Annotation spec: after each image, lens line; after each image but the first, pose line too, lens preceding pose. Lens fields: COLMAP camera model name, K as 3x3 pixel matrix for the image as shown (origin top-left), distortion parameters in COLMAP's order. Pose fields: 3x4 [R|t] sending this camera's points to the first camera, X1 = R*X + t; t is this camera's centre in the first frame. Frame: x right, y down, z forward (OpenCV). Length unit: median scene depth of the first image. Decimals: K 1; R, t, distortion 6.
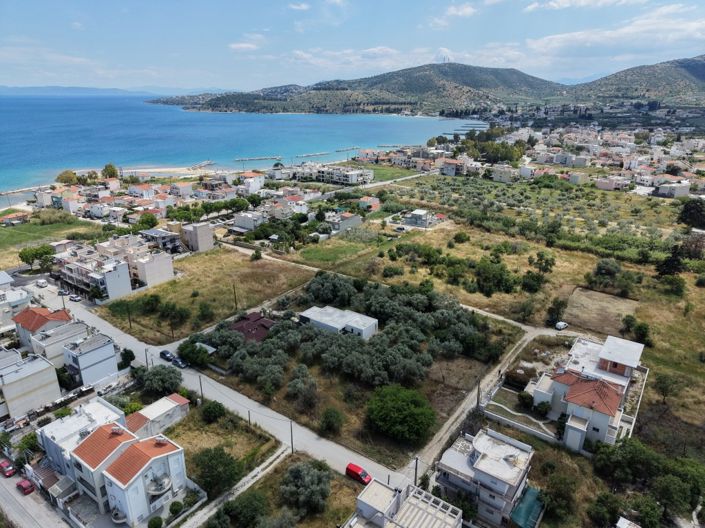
lens RADIAL K [[471.7, 0, 350.8], [0, 471.7, 263.6], [0, 0, 1]] dist [0.025544, -0.029177]
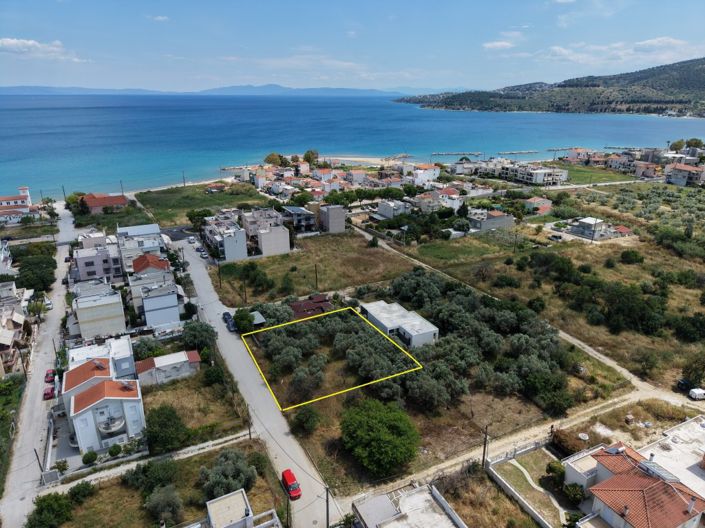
lens RADIAL K [[471.7, 0, 350.0], [0, 471.7, 262.8], [0, 0, 1]] dist [0.025544, -0.029177]
pose [[0.886378, 0.153156, -0.436895, 0.249793], [-0.153524, 0.987535, 0.034714, -0.003424], [0.436766, 0.036304, 0.898842, 0.143929]]
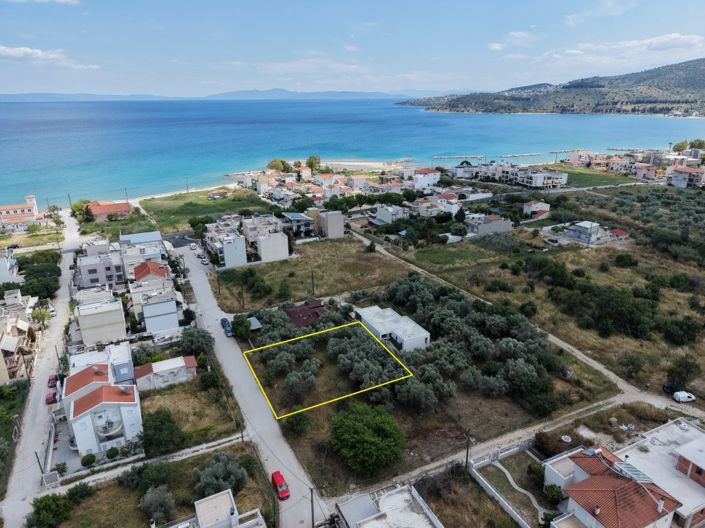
lens RADIAL K [[471.7, 0, 349.7], [0, 471.7, 262.0], [0, 0, 1]] dist [0.025544, -0.029177]
pose [[0.881174, 0.143531, -0.450480, 0.278282], [-0.145973, 0.988848, 0.029529, -0.014396], [0.449694, 0.039738, 0.892298, 0.135814]]
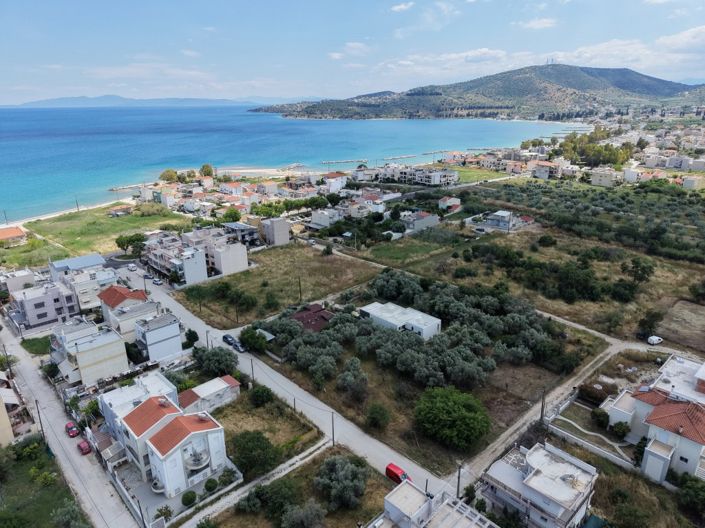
lens RADIAL K [[471.7, 0, 350.2], [0, 471.7, 262.9], [0, 0, 1]] dist [0.025544, -0.029177]
pose [[0.981945, 0.044662, -0.183816, 0.043750], [-0.047270, 0.998834, -0.009831, 0.021526], [0.183163, 0.018343, 0.982911, 0.030871]]
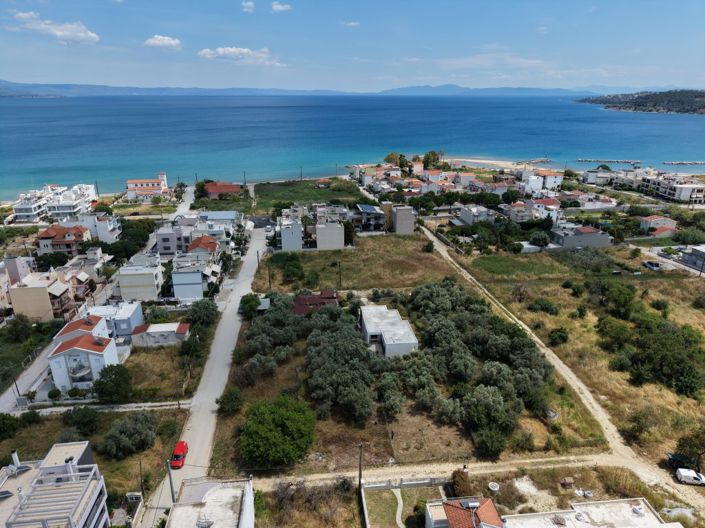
lens RADIAL K [[471.7, 0, 349.6], [0, 471.7, 260.0], [0, 0, 1]] dist [0.025544, -0.029177]
pose [[0.675042, 0.240060, -0.697631, 0.468690], [-0.244514, 0.964937, 0.095445, -0.059368], [0.696082, 0.106152, 0.710071, 0.304839]]
